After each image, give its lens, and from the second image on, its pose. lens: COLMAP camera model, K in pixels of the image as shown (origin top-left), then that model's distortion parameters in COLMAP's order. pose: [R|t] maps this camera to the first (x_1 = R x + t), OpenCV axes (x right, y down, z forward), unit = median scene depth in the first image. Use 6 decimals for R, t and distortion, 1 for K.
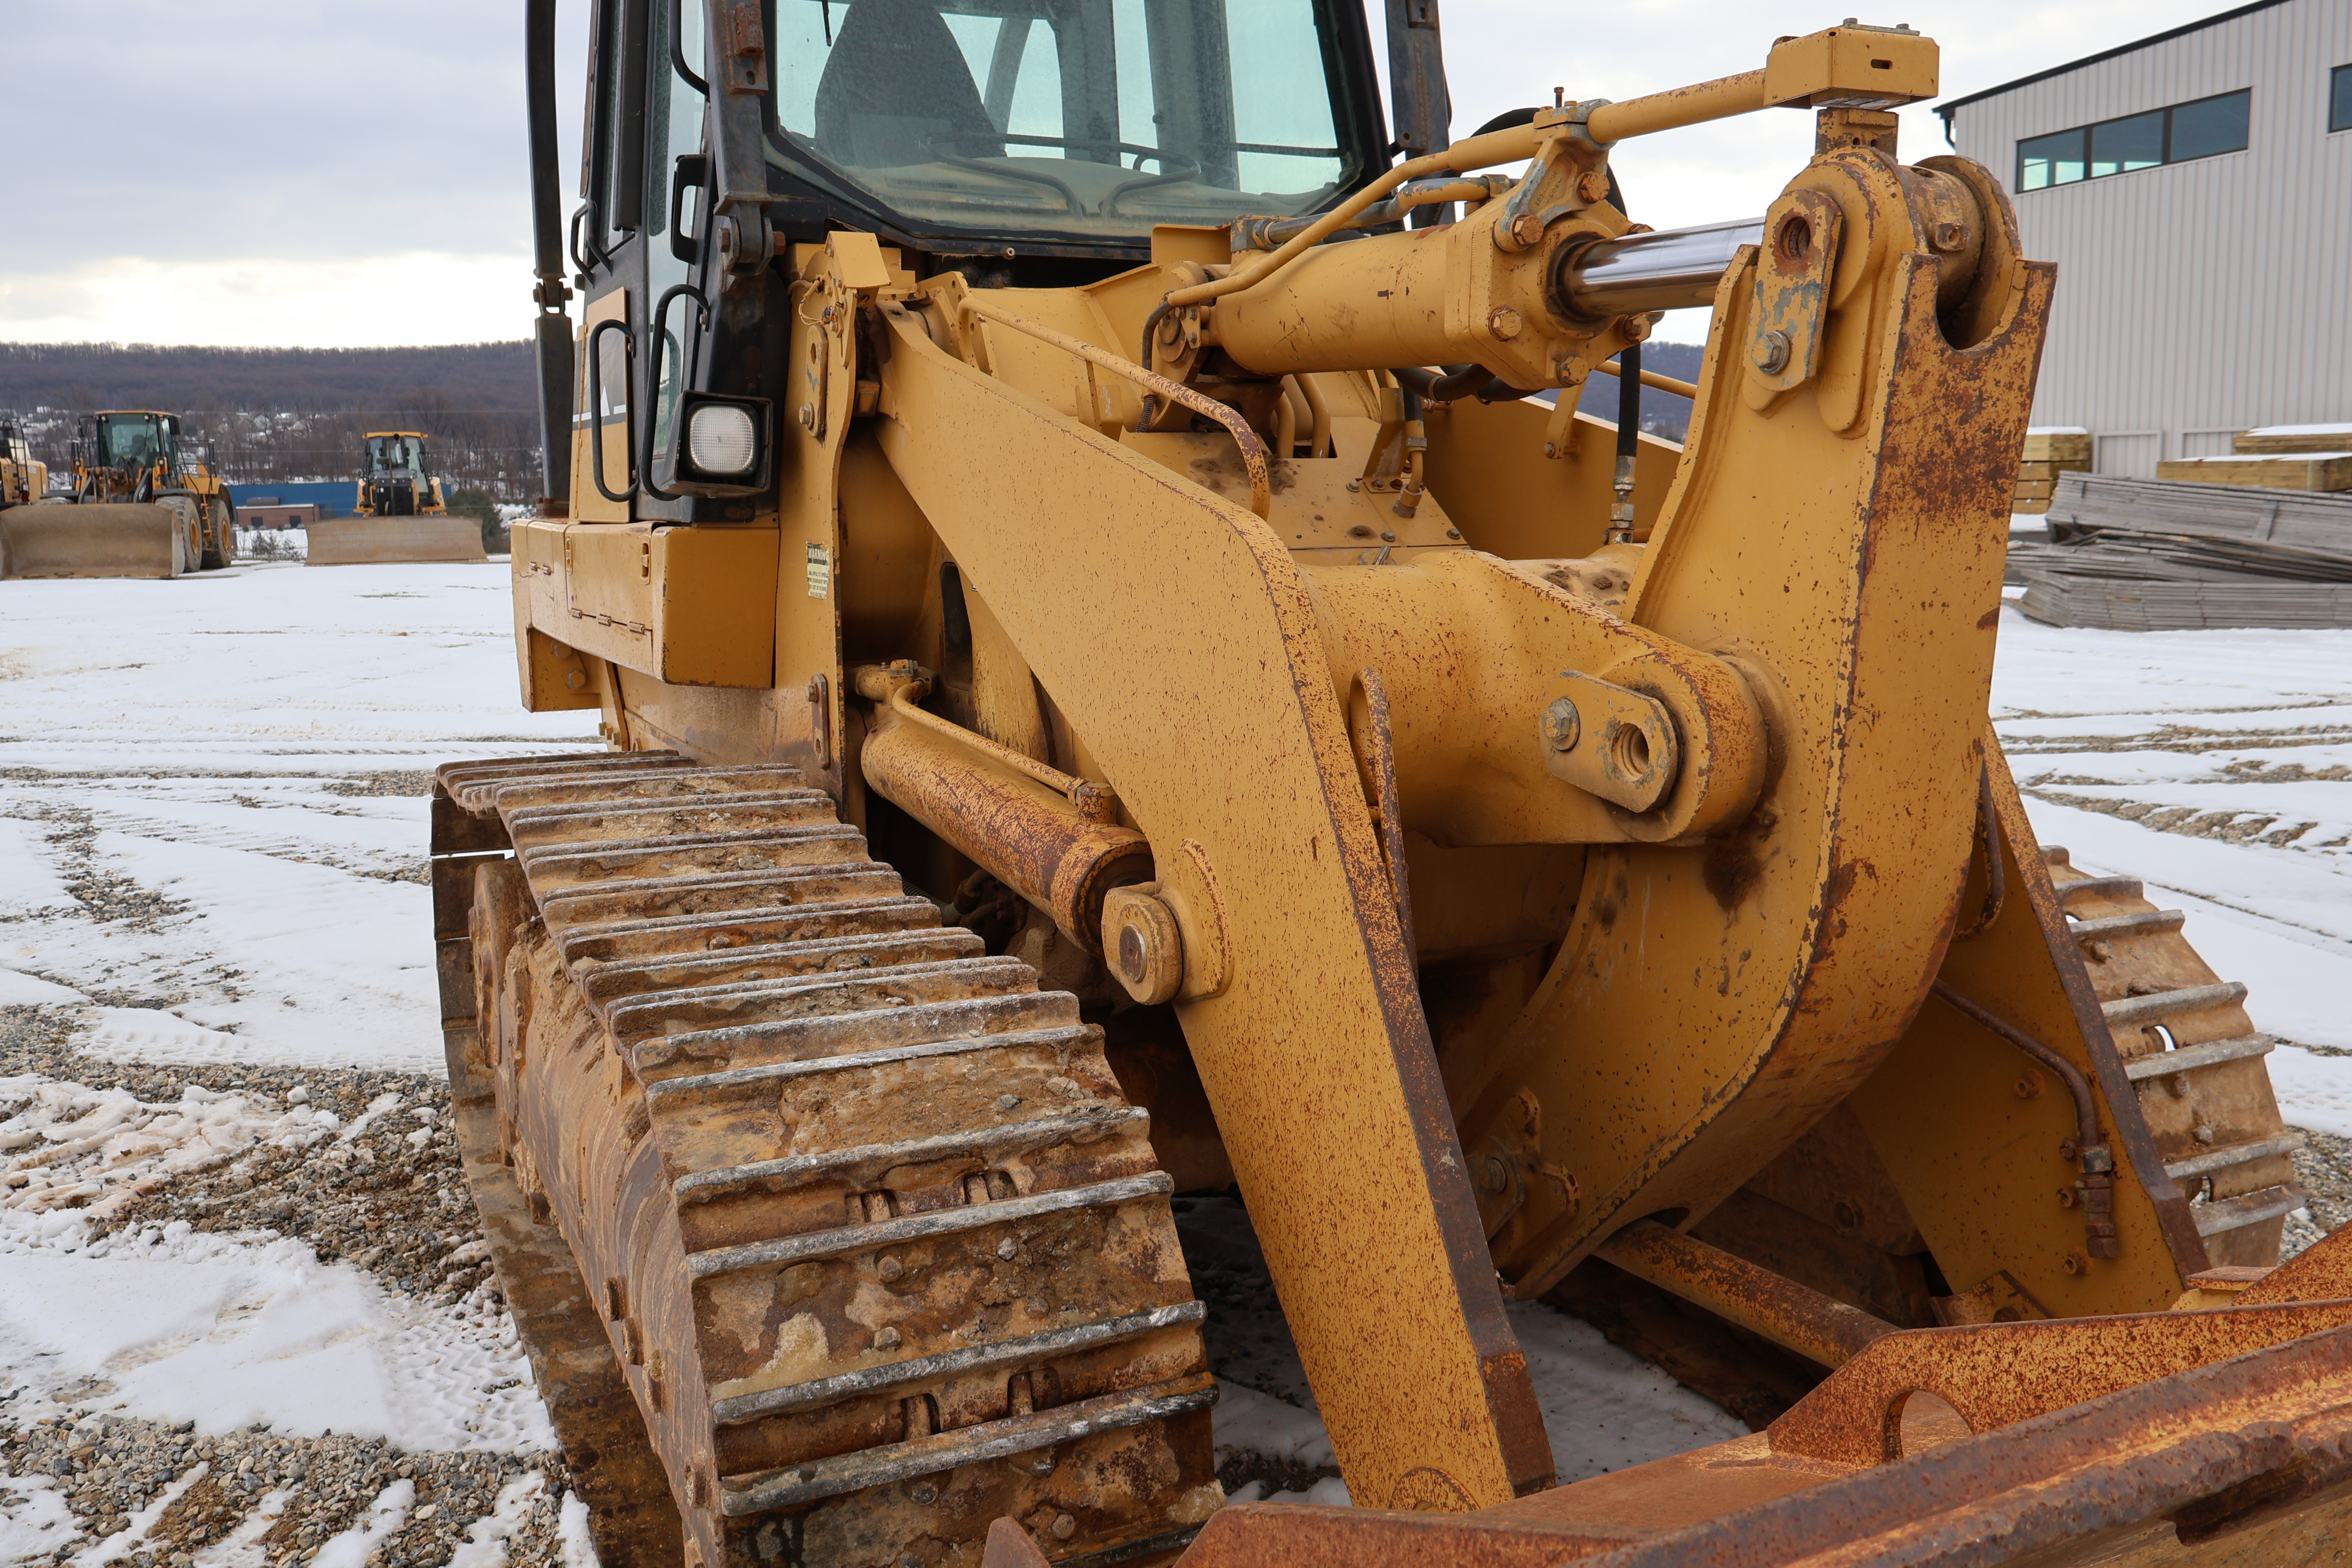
lens RADIAL K [[1948.4, 0, 1182.1], [0, 1948.4, 774.9], [0, 0, 1]] dist [-0.000317, 0.011110]
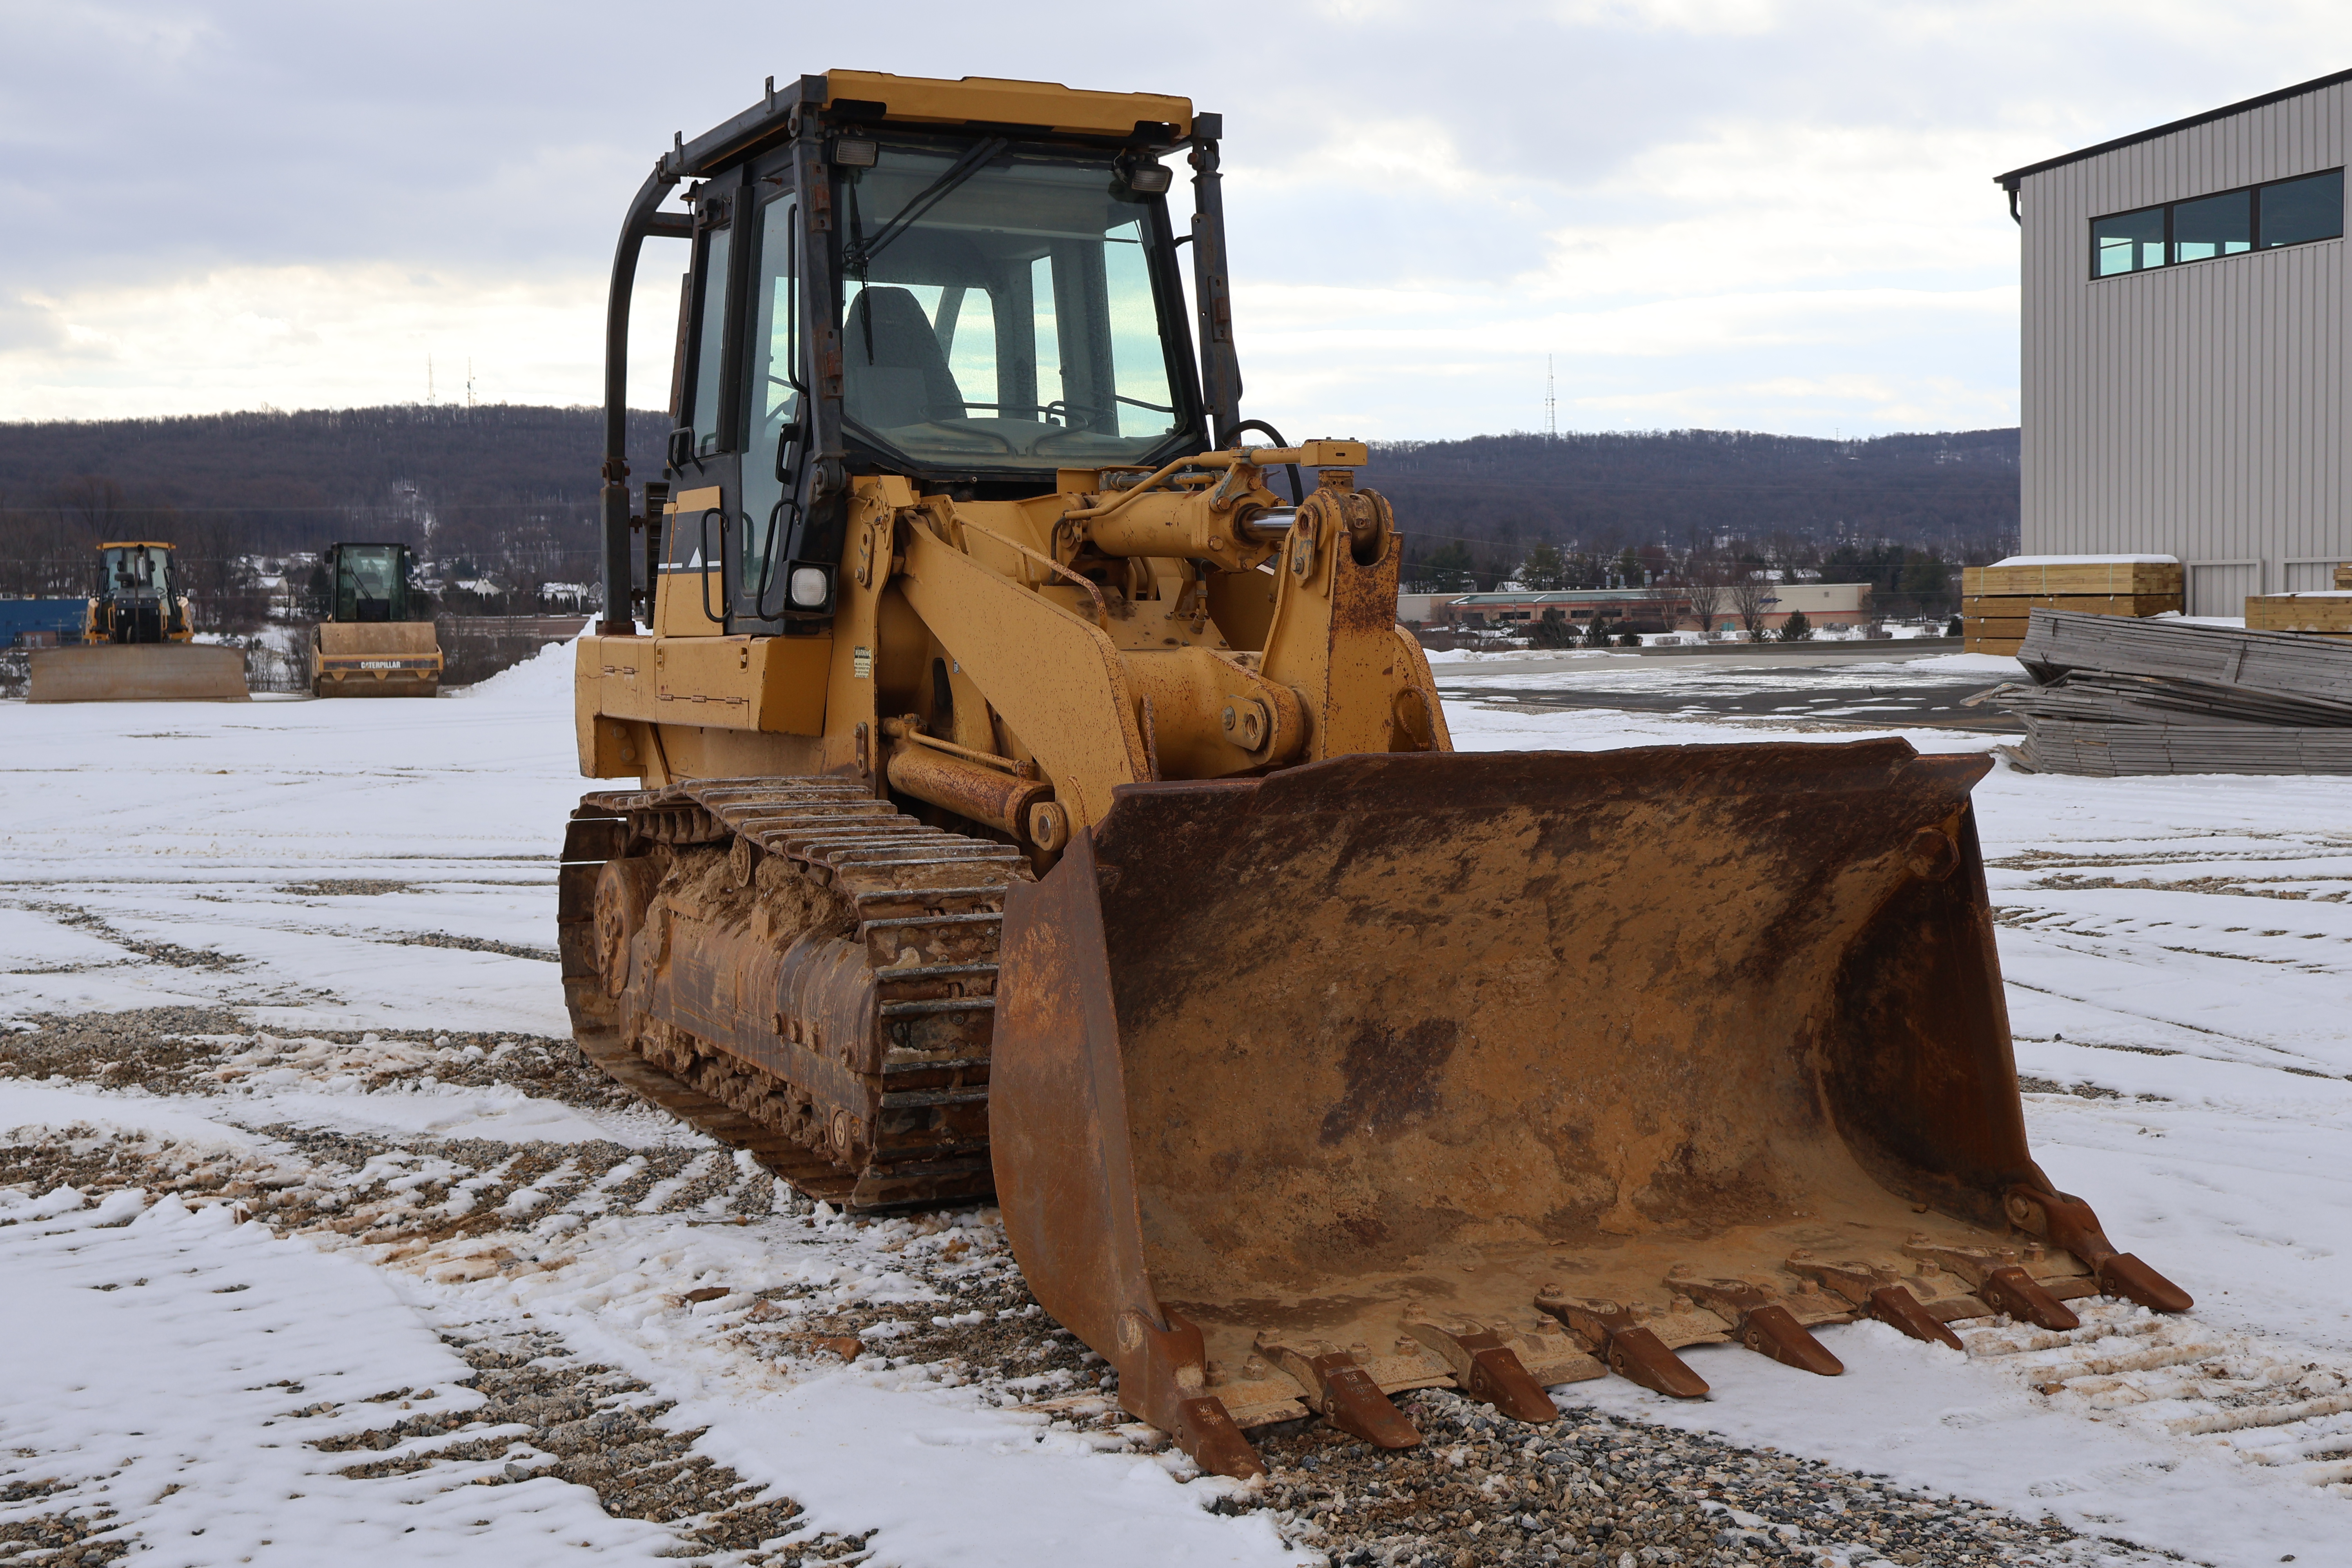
lens RADIAL K [[2625.5, 0, 1168.2], [0, 2625.5, 786.9], [0, 0, 1]] dist [0.005283, 0.012816]
pose [[0.999669, 0.006747, 0.024820, 0.043681], [-0.004689, 0.996616, -0.082070, 0.311214], [-0.025290, 0.081927, 0.996317, -2.101288]]
